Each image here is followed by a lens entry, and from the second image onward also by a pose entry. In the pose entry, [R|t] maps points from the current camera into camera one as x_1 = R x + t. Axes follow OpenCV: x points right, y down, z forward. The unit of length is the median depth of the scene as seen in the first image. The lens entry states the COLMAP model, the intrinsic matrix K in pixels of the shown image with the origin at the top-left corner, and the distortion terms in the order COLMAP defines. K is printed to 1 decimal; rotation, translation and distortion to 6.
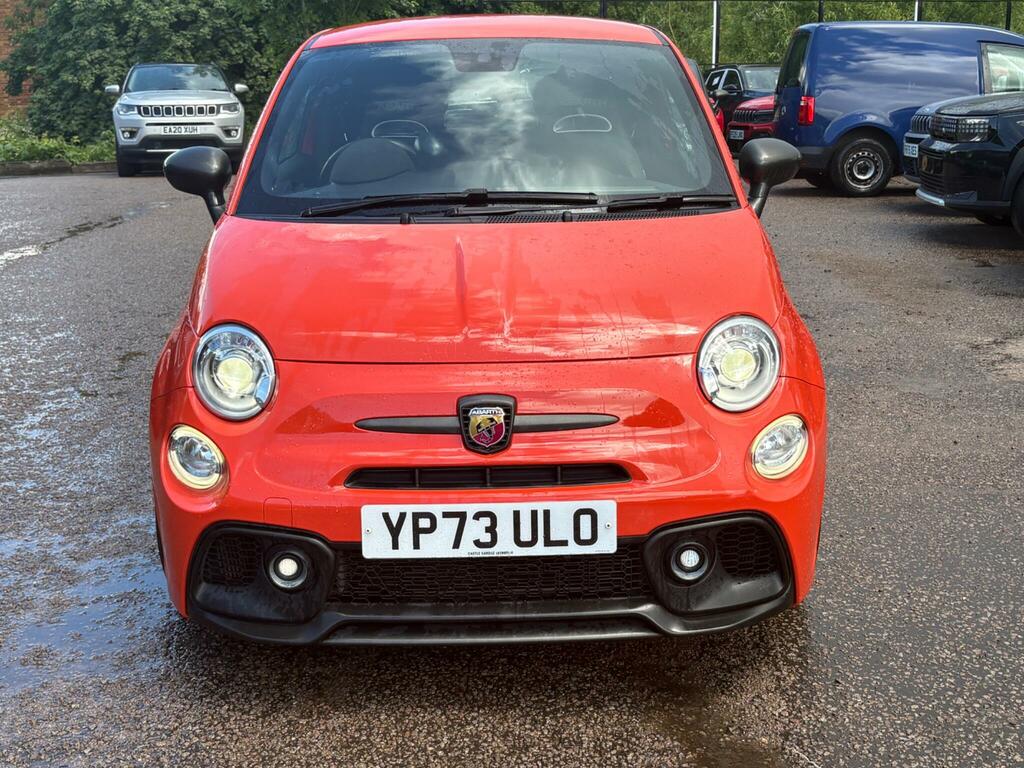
lens RADIAL K [[1326.9, 0, 512.0], [0, 1326.9, 384.0], [0, 0, 1]] dist [0.262658, -0.957460]
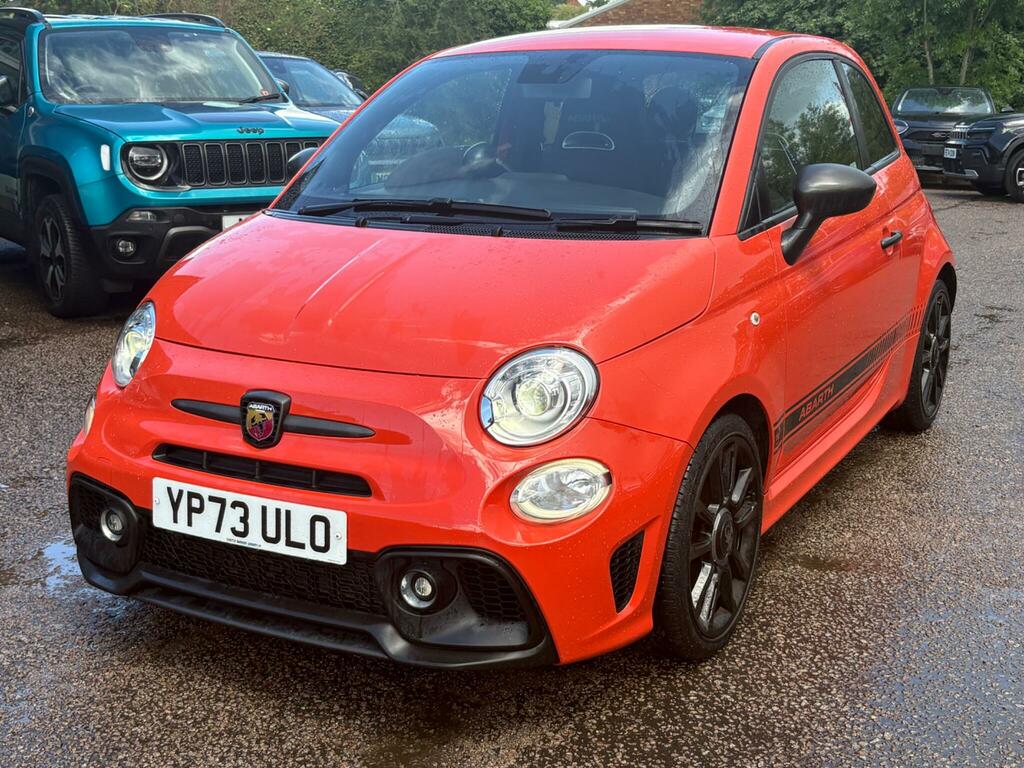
lens RADIAL K [[1326.9, 0, 512.0], [0, 1326.9, 384.0], [0, 0, 1]] dist [0.262658, -0.957460]
pose [[0.865625, 0.126560, -0.484434, 0.653332], [-0.130729, 0.991095, 0.025331, -0.048895], [0.483326, 0.041403, 0.874461, 0.183800]]
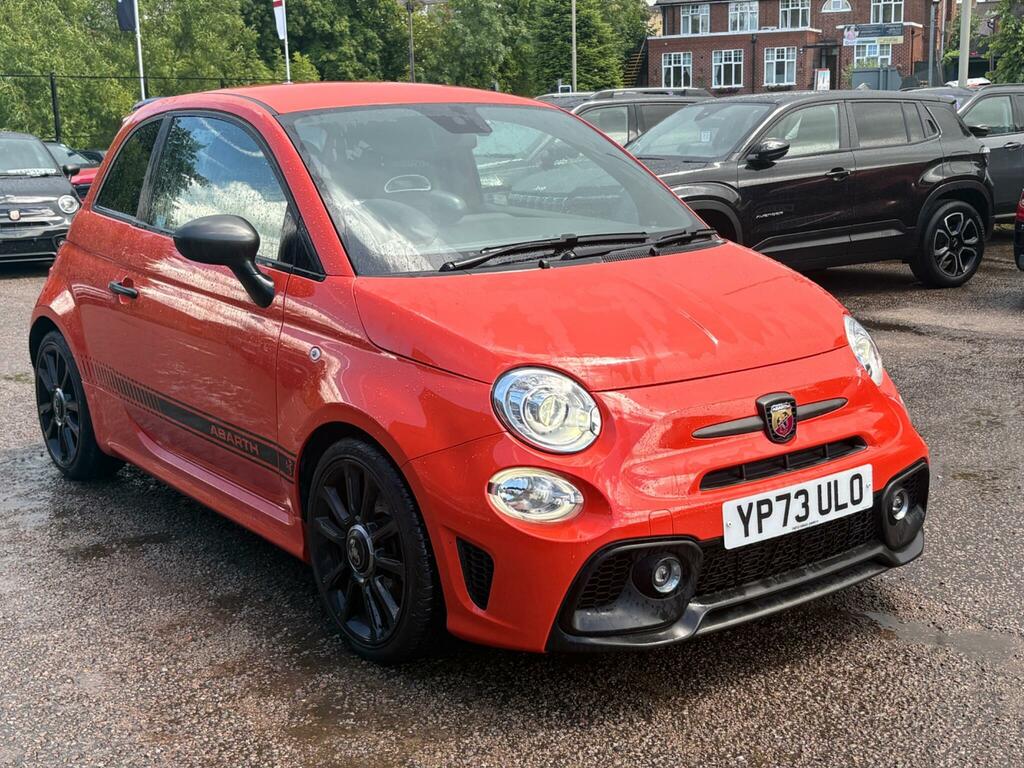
lens RADIAL K [[1326.9, 0, 512.0], [0, 1326.9, 384.0], [0, 0, 1]] dist [0.262658, -0.957460]
pose [[0.809990, -0.124866, 0.572996, -0.892245], [0.155929, 0.987755, -0.005173, -0.030727], [-0.565334, 0.093536, 0.819542, 0.159780]]
